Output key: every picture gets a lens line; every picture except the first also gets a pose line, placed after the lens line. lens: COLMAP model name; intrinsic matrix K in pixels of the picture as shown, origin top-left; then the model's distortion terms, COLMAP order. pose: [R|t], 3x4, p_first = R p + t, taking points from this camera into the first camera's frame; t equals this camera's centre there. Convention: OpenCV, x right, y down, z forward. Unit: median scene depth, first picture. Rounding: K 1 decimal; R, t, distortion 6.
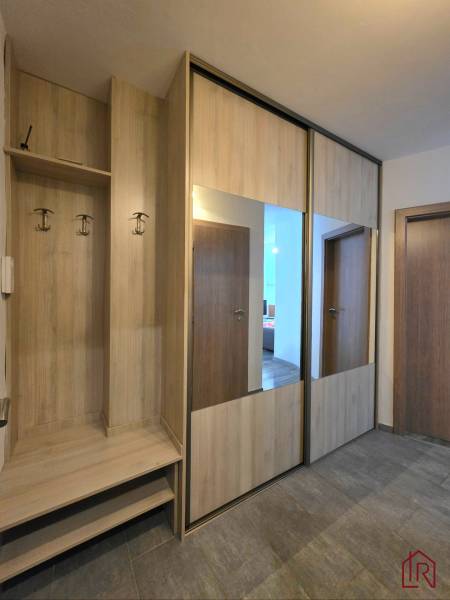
lens RADIAL K [[241.6, 0, 228.2], [0, 241.6, 290.9], [0, 0, 1]] dist [-0.000255, -0.000028]
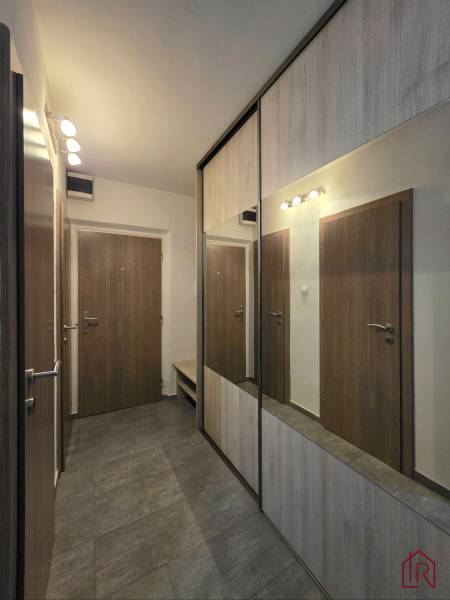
lens RADIAL K [[241.6, 0, 223.8], [0, 241.6, 298.6], [0, 0, 1]] dist [-0.000255, -0.000028]
pose [[-0.063259, 0.010417, -0.997943, 1.285652], [0.002302, 0.999944, 0.010292, 0.011142], [0.997994, -0.001647, -0.063280, 1.047990]]
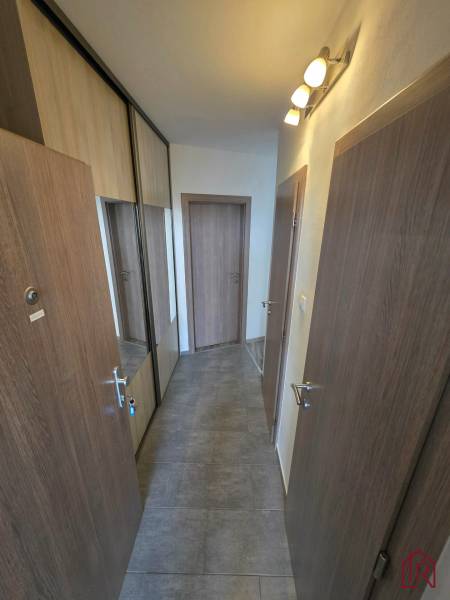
lens RADIAL K [[241.6, 0, 228.3], [0, 241.6, 300.5], [0, 0, 1]] dist [-0.000255, -0.000028]
pose [[0.548194, -0.249270, 0.798341, -0.458268], [-0.018186, 0.950774, 0.309352, -0.304707], [-0.836153, -0.184104, 0.516675, 0.086292]]
